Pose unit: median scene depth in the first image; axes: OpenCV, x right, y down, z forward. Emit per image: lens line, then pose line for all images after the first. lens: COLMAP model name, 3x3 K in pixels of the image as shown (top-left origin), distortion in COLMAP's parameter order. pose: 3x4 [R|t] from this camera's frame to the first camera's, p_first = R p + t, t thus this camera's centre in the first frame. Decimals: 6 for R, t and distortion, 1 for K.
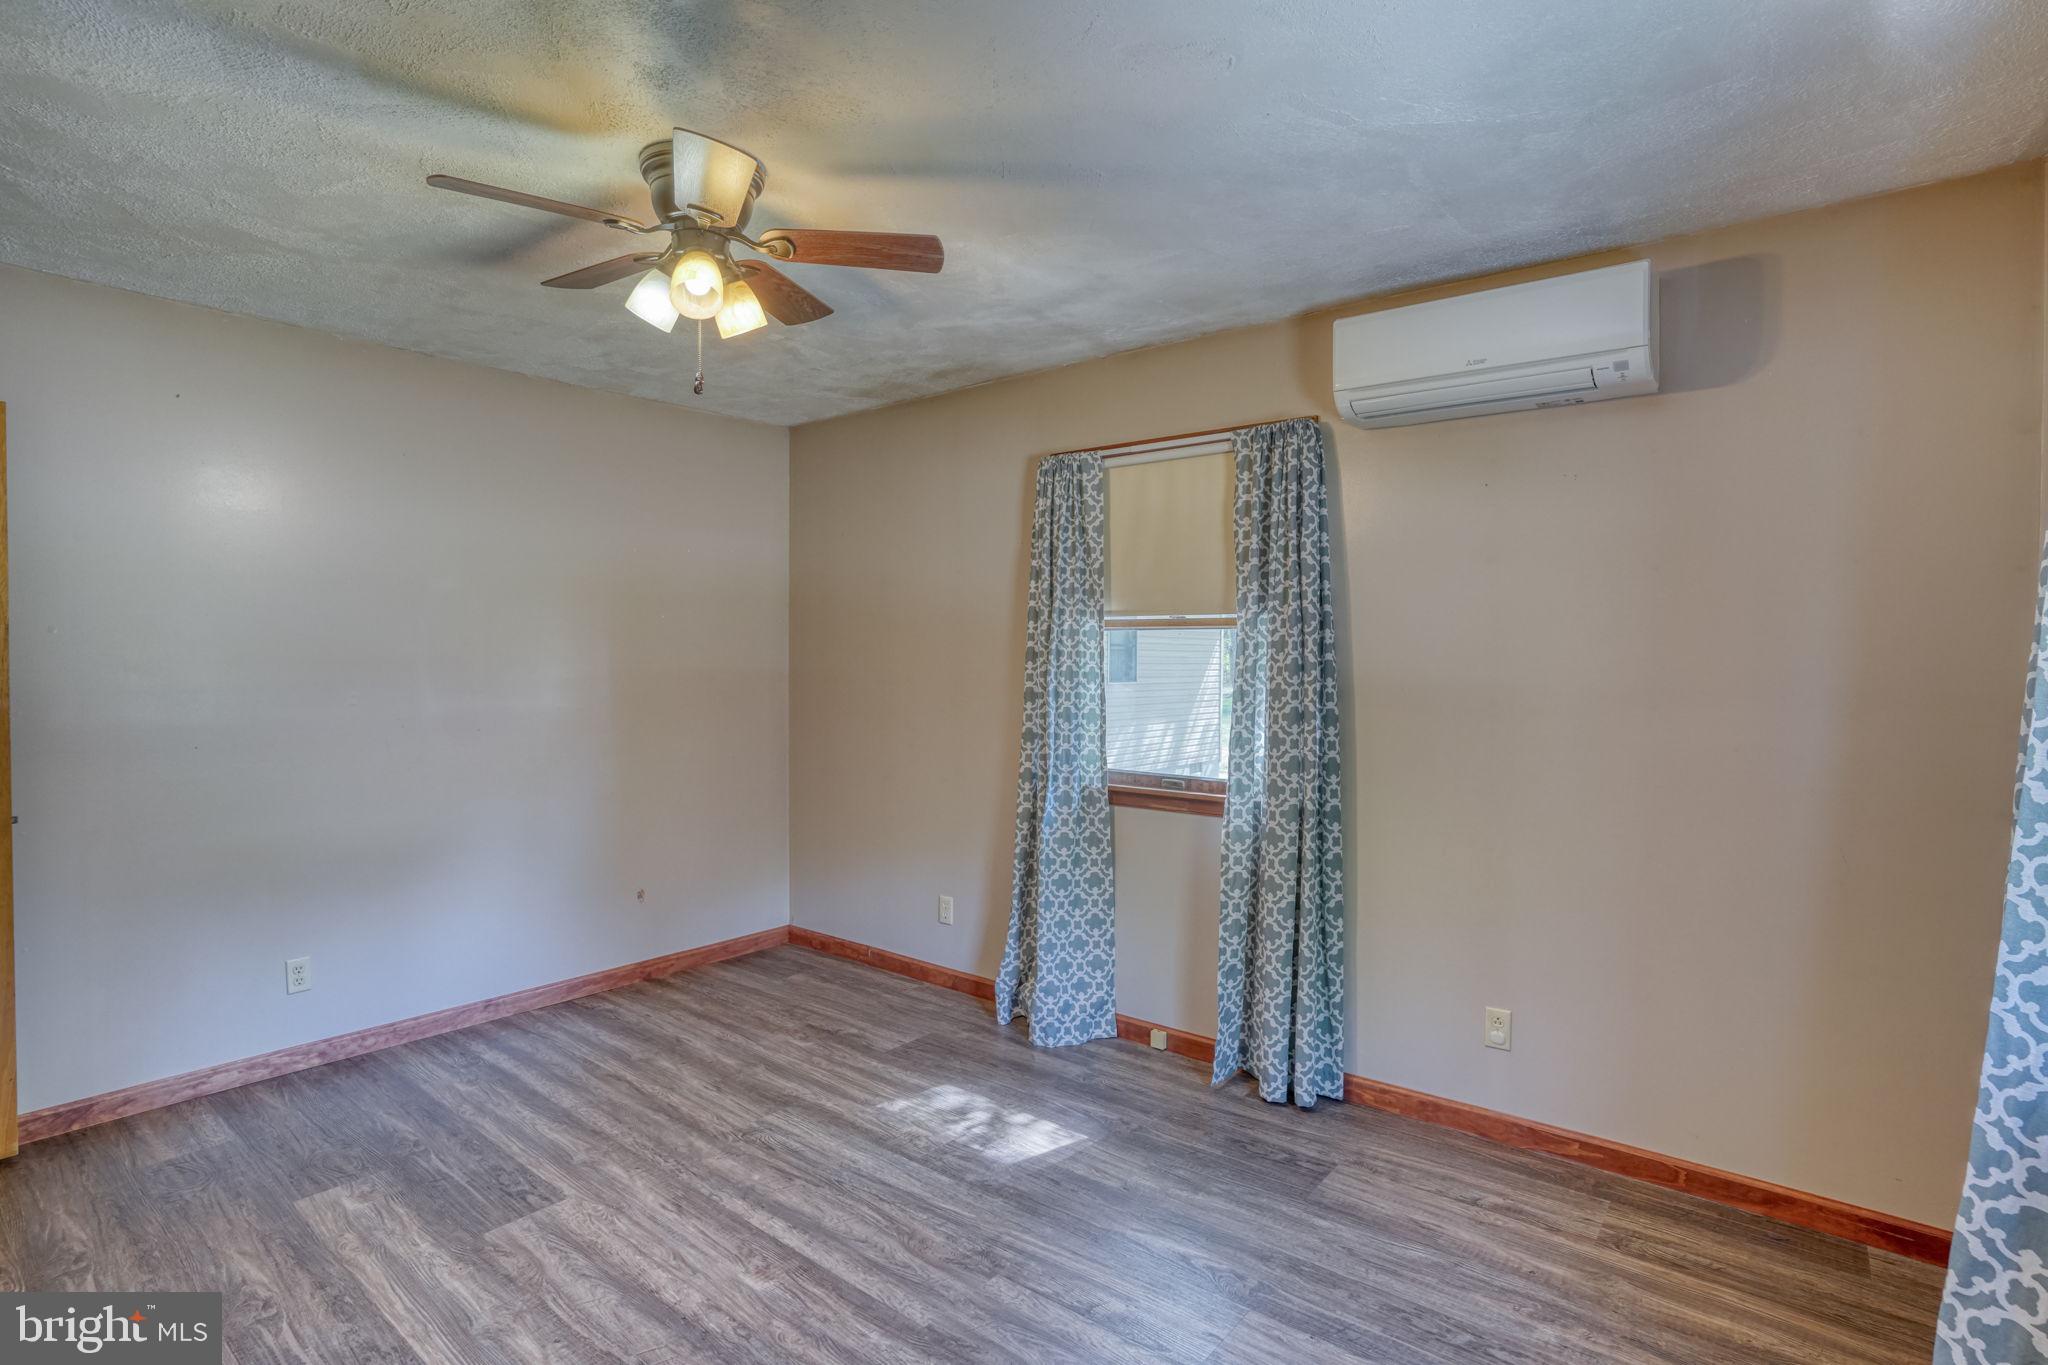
lens RADIAL K [[1009.6, 0, 1037.4], [0, 1009.6, 678.5], [0, 0, 1]] dist [-0.075159, 0.034519]
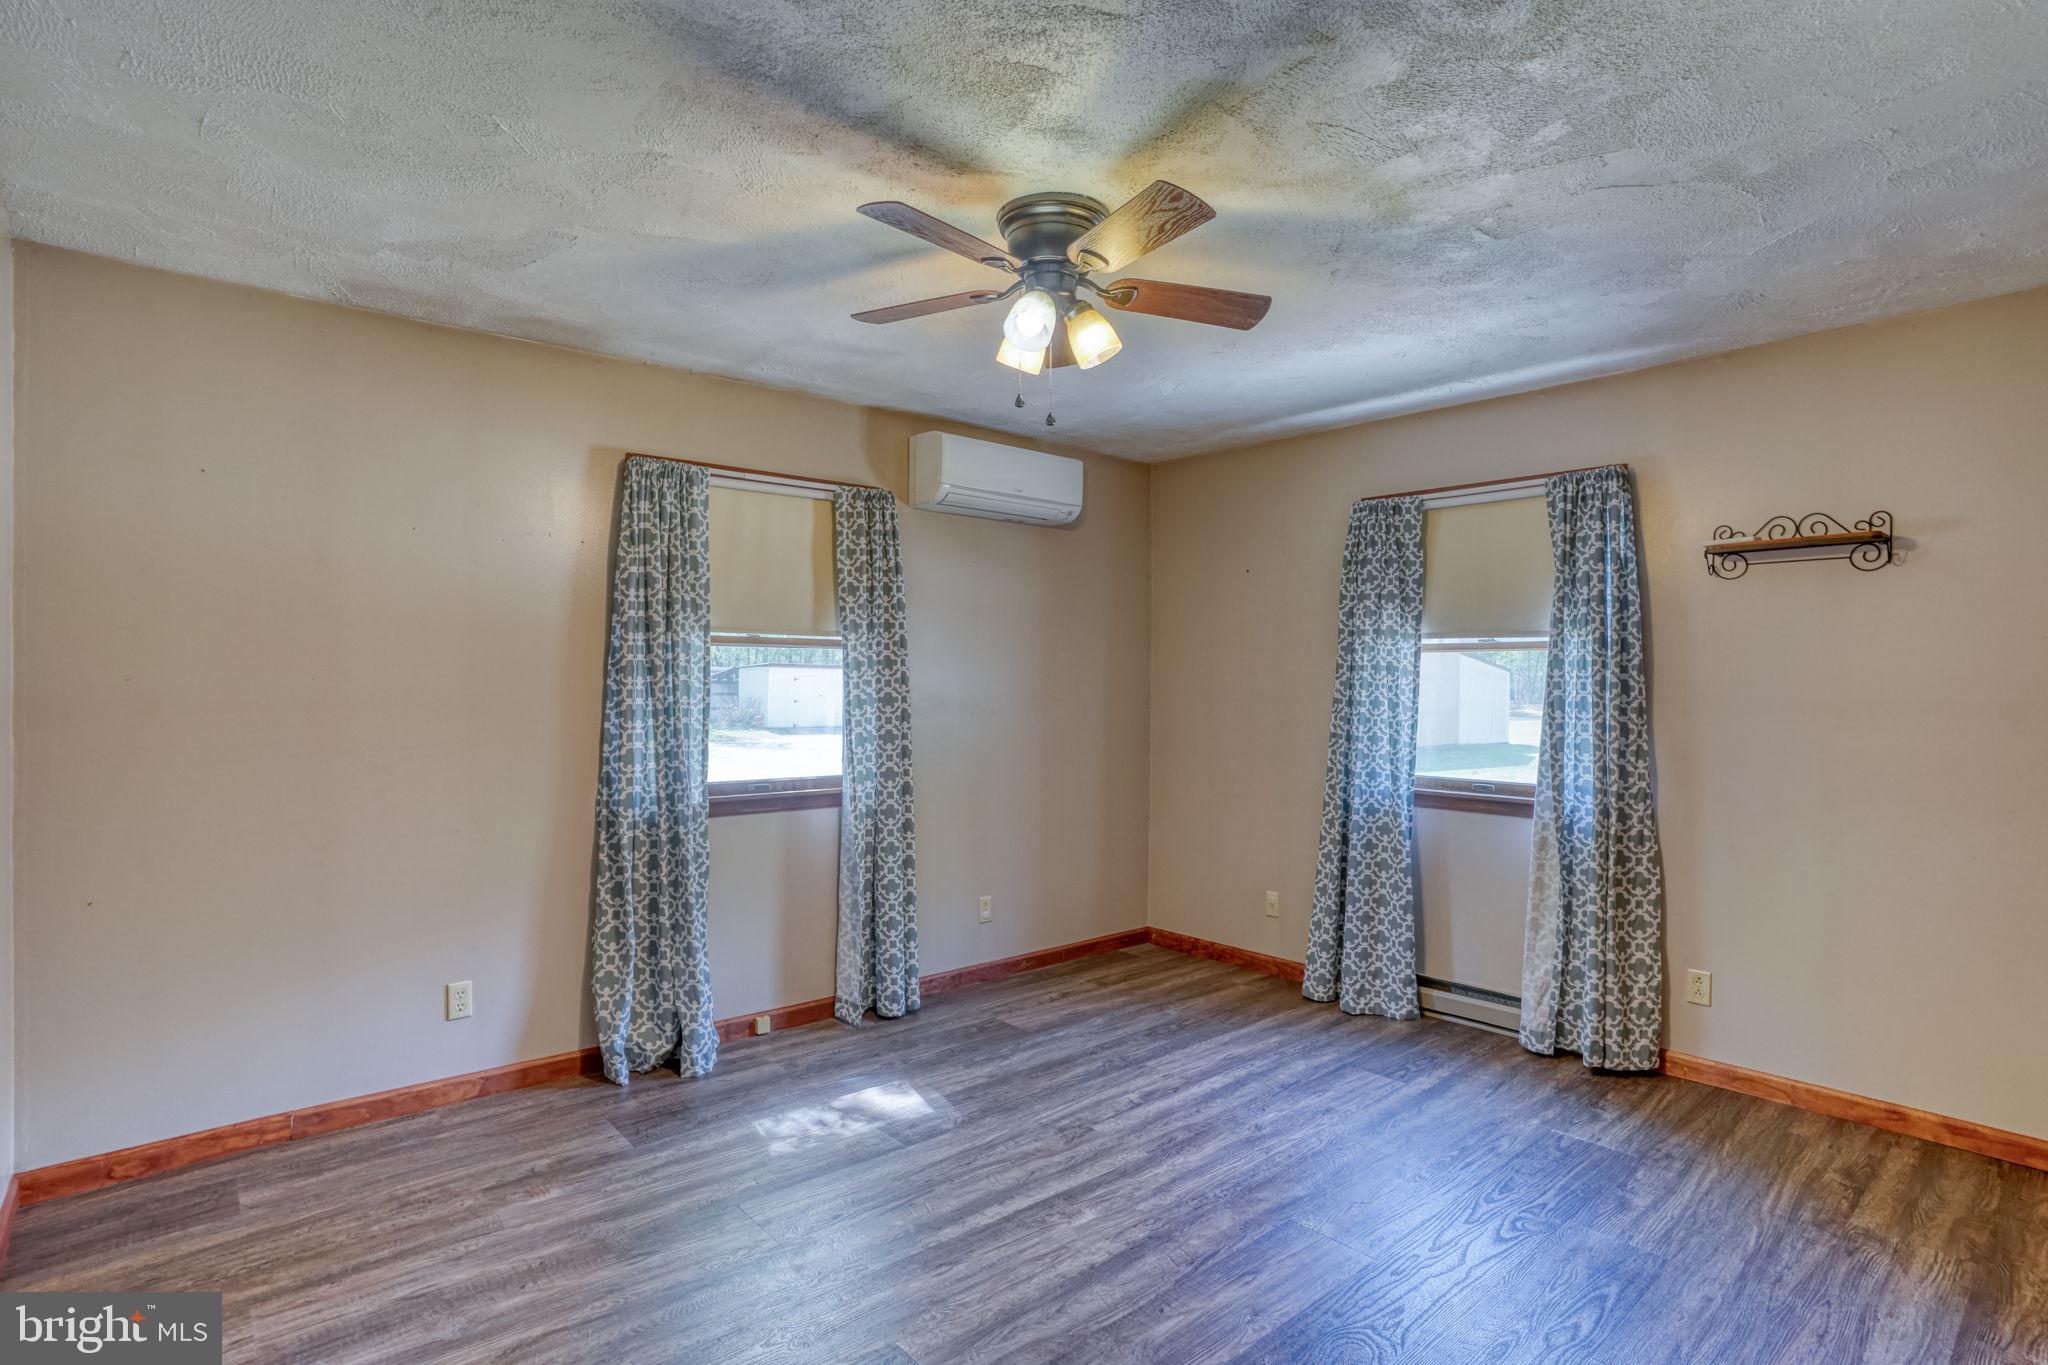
lens RADIAL K [[998.2, 0, 1006.7], [0, 998.2, 685.6], [0, 0, 1]] dist [-0.078973, 0.037450]
pose [[0.200637, -0.010230, 0.979612, -1.045191], [0.017300, 0.999827, 0.006898, -0.011369], [-0.979513, 0.015564, 0.200779, 0.627839]]
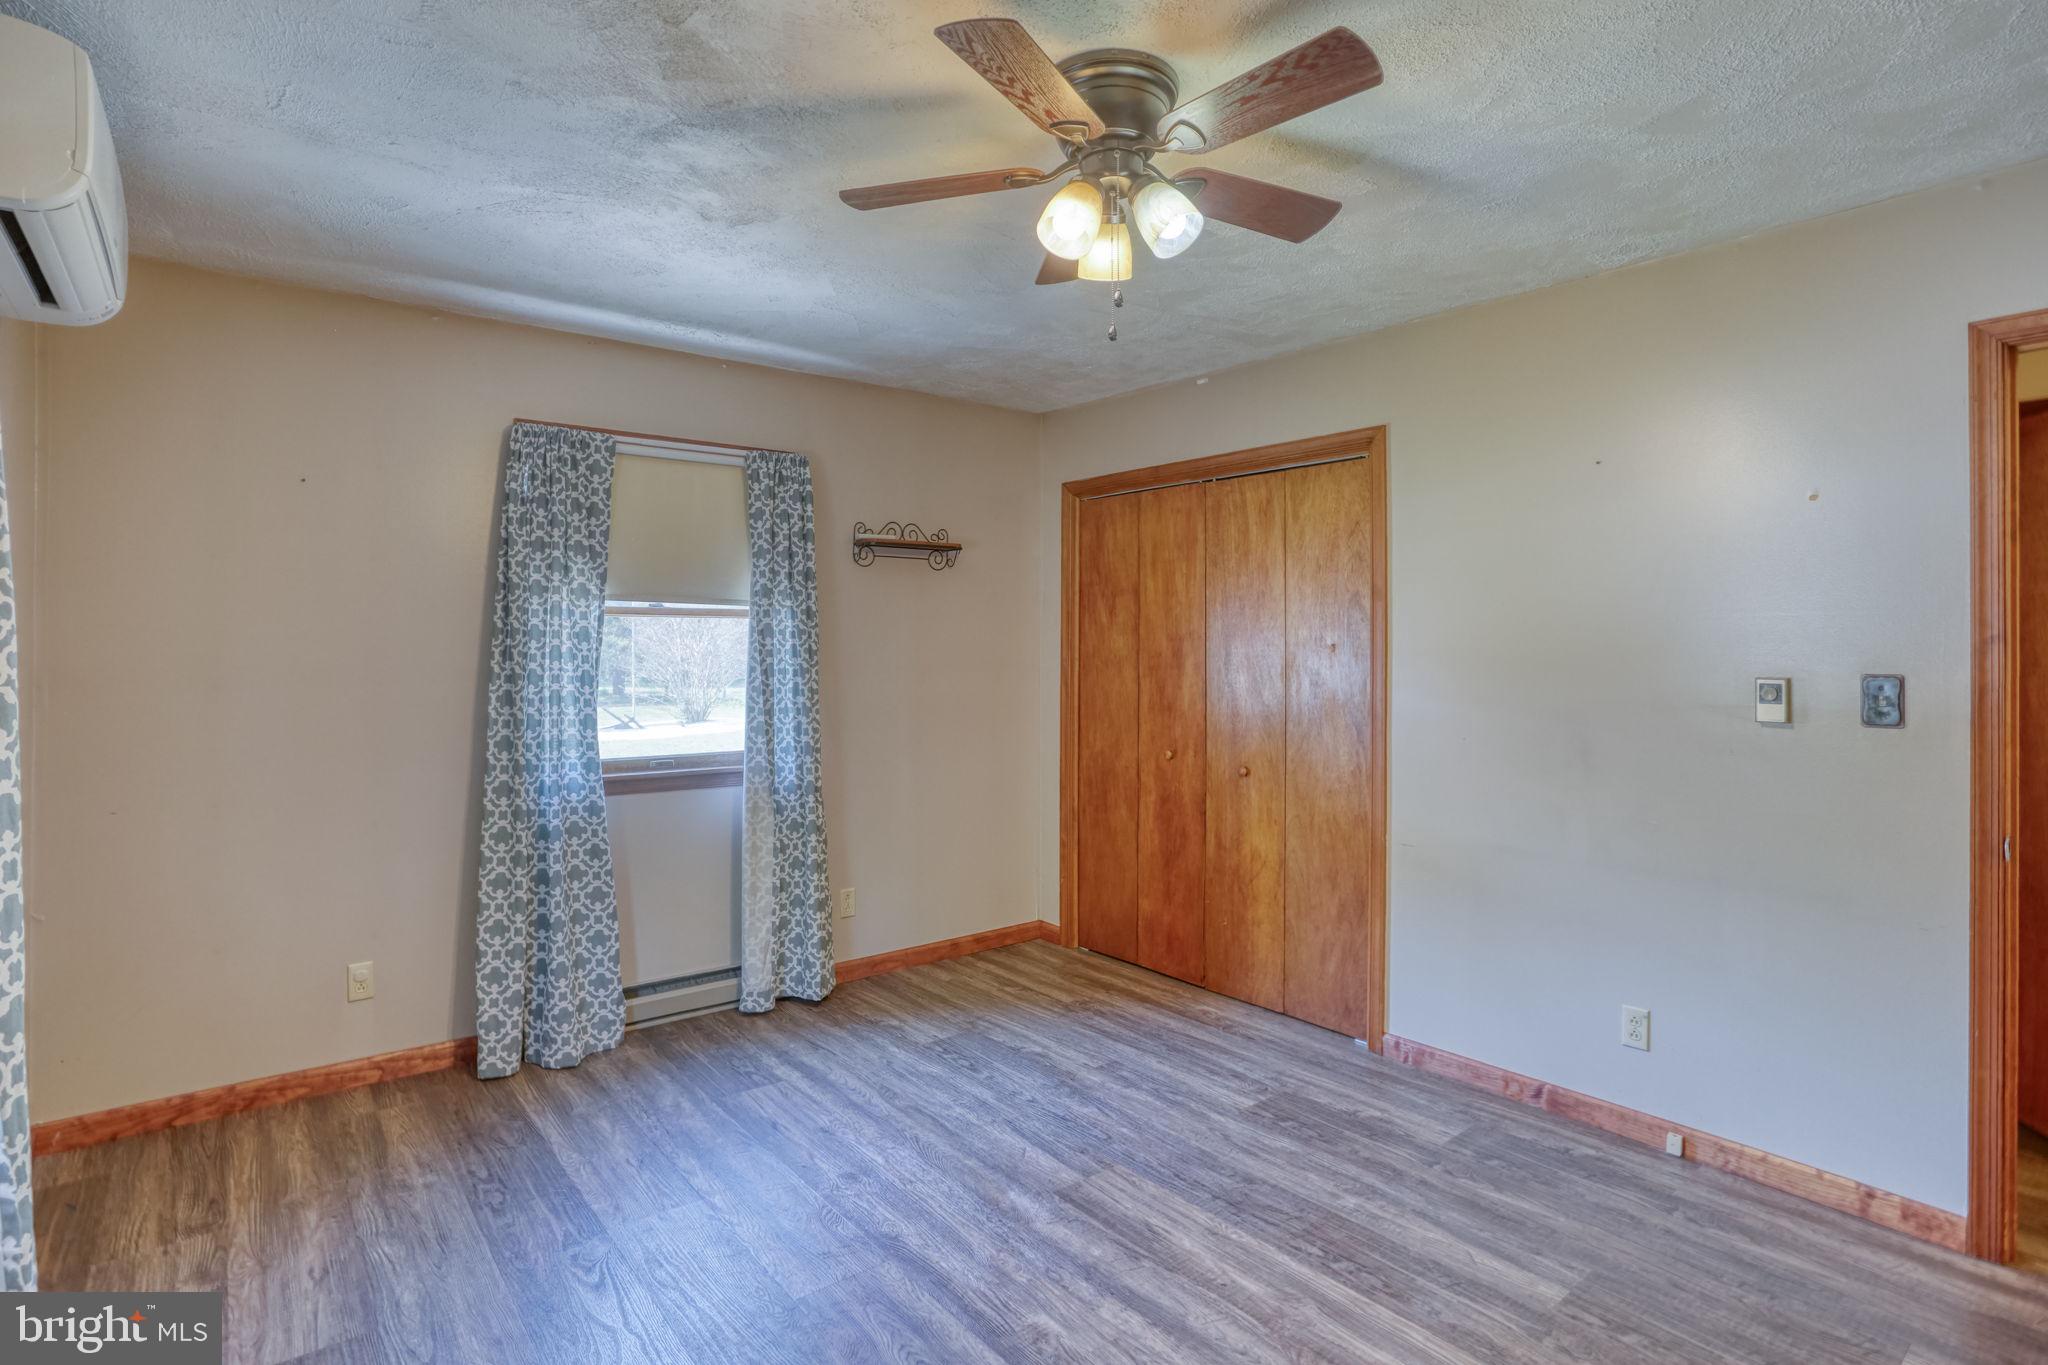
lens RADIAL K [[1047.4, 0, 996.6], [0, 1047.4, 637.4], [0, 0, 1]] dist [-0.081193, 0.040998]
pose [[-0.969456, -0.004040, 0.245230, -0.348844], [-0.000919, 0.999917, 0.012841, -0.029404], [-0.245262, 0.012224, -0.969380, 1.423391]]
